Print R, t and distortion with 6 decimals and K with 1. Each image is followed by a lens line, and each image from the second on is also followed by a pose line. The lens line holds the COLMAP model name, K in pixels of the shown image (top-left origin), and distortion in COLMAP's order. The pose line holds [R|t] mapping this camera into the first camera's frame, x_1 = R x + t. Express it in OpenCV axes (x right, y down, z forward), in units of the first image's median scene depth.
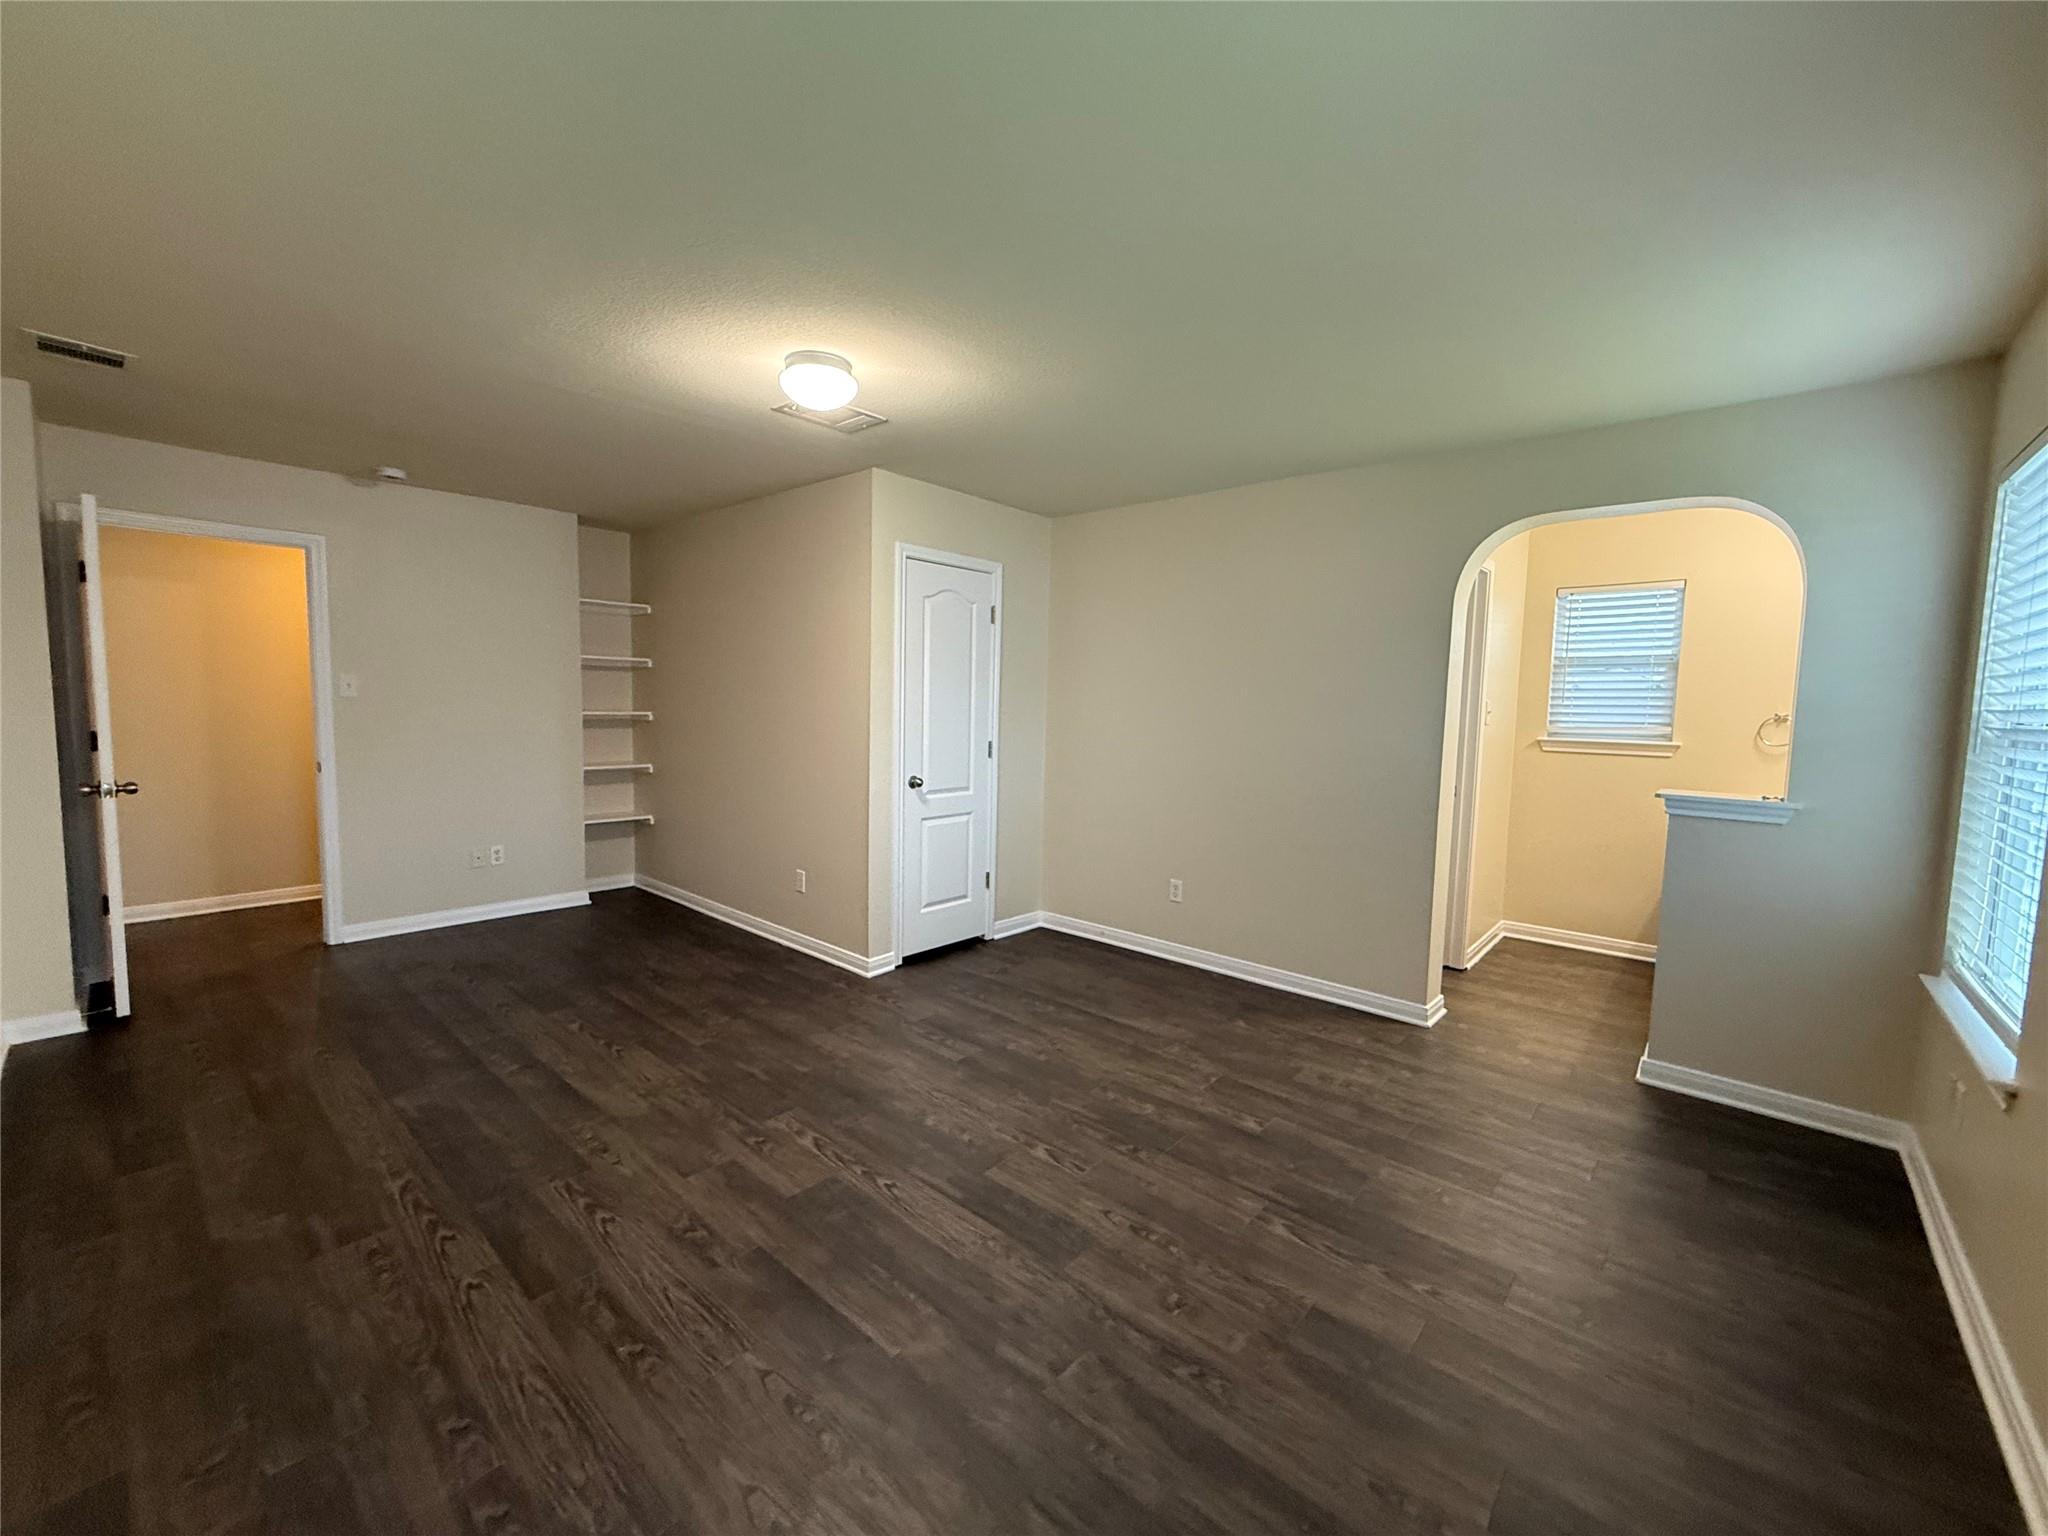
lens RADIAL K [[815.3, 0, 1024.0], [0, 815.3, 768.0], [0, 0, 1]] dist [0.007222, 0.000072]
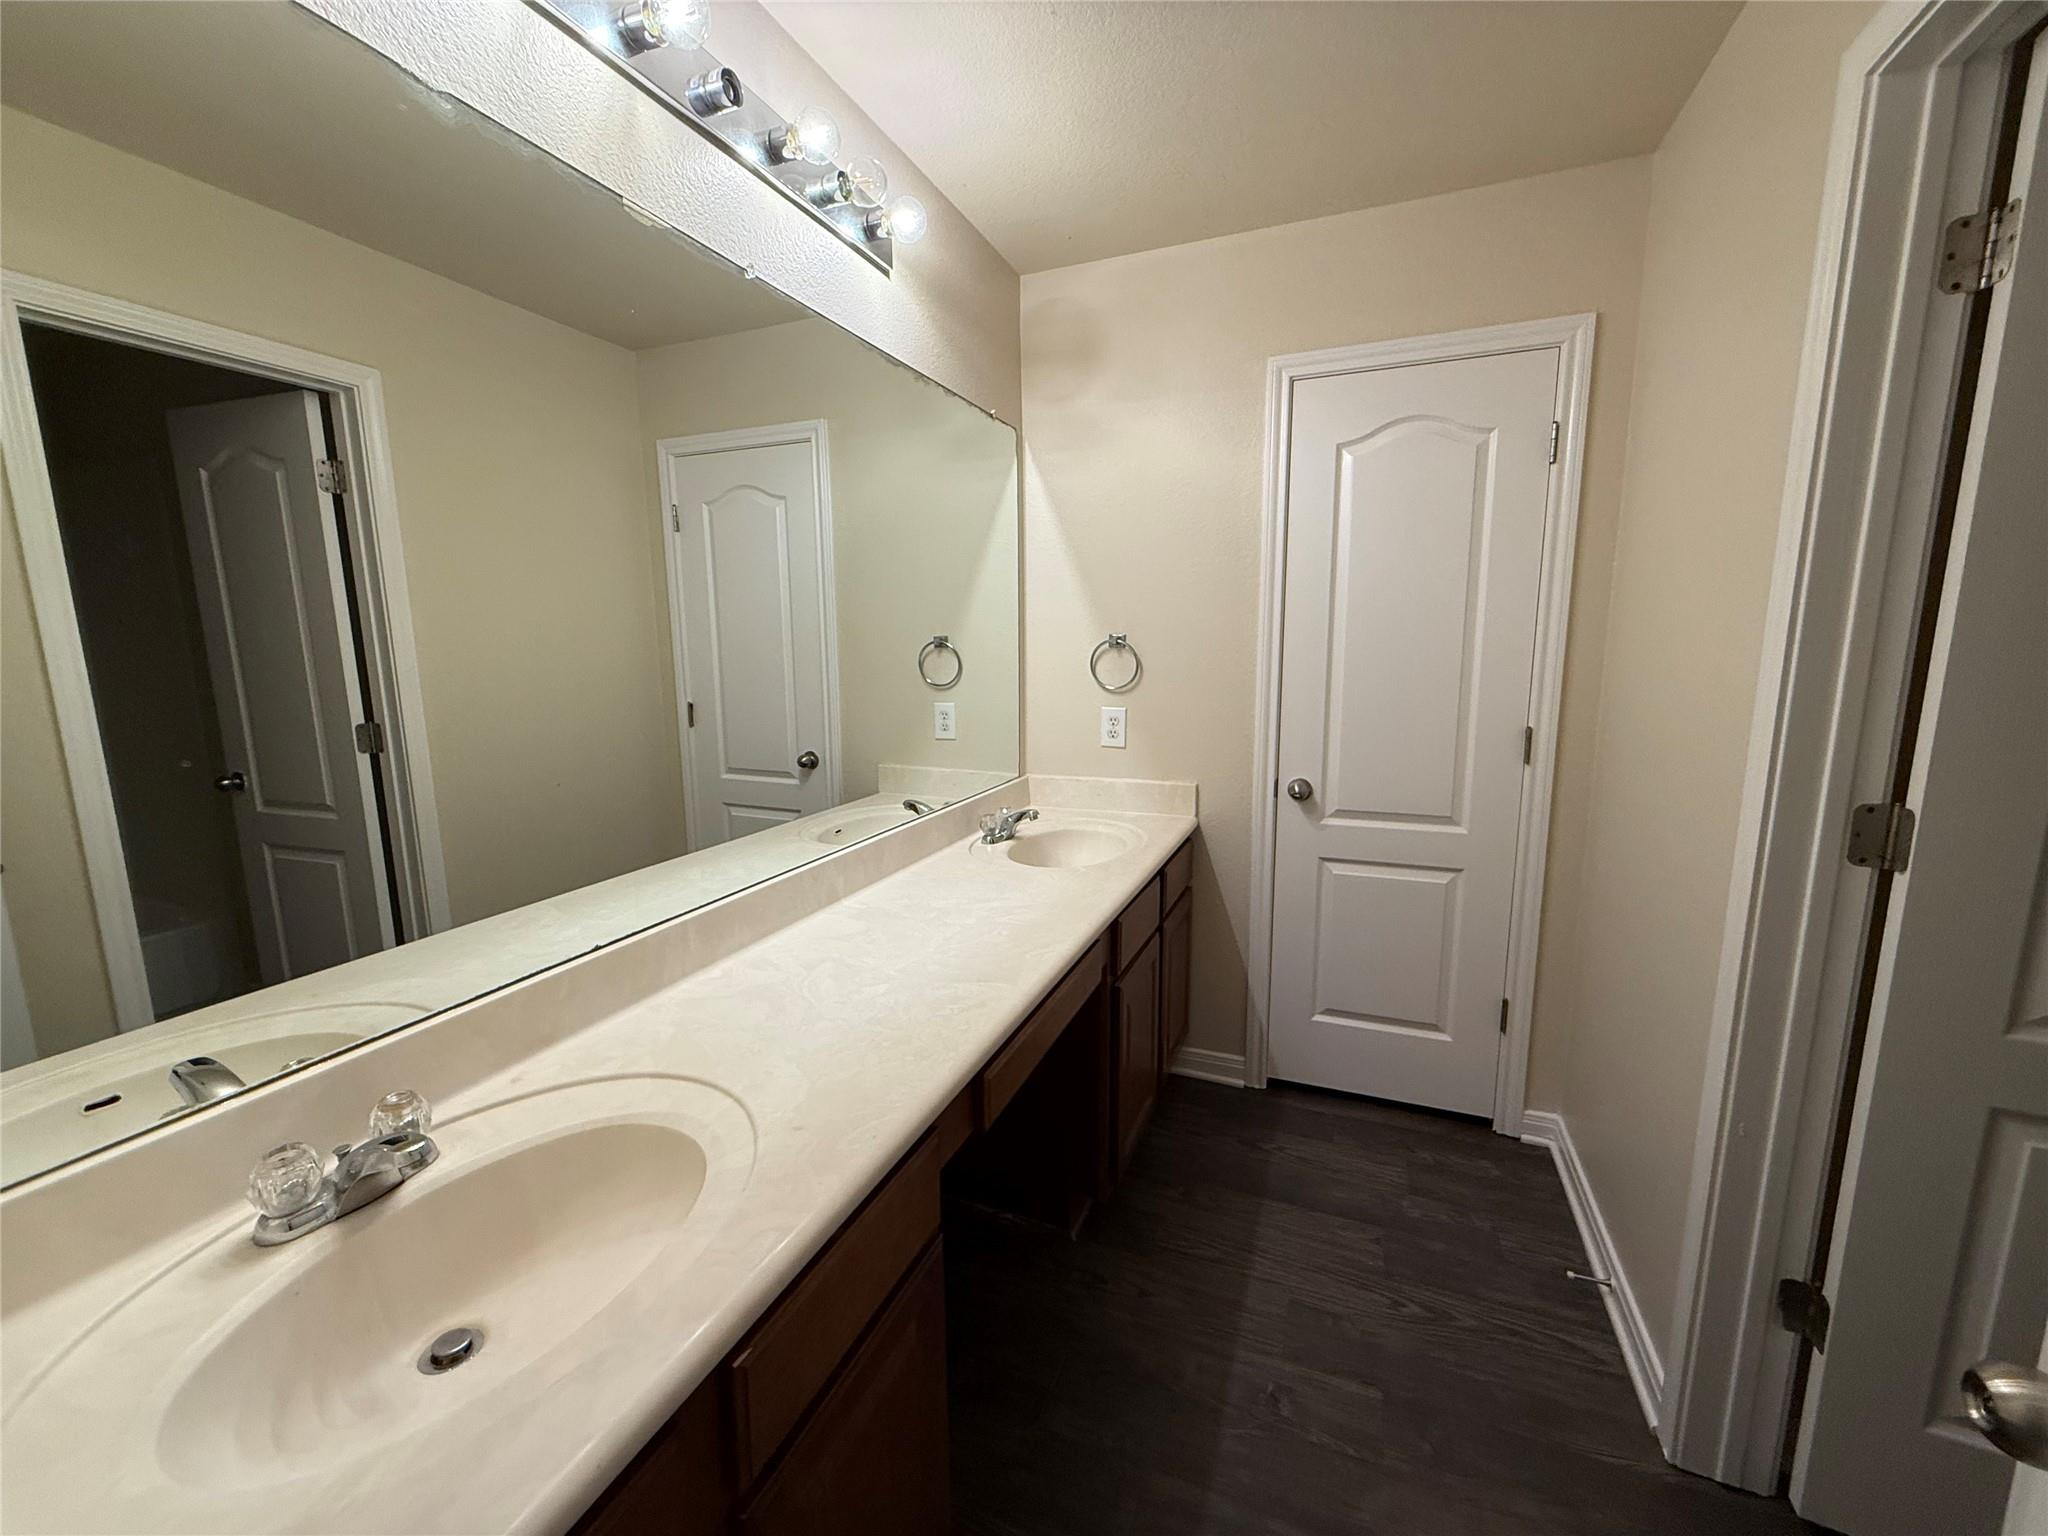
lens RADIAL K [[815.3, 0, 1024.0], [0, 815.3, 768.0], [0, 0, 1]] dist [0.007222, 0.000072]
pose [[0.327012, 0.126809, -0.936473, 0.324114], [-0.059532, 0.991752, 0.113506, -0.050144], [0.943143, 0.018632, 0.331864, 0.615594]]
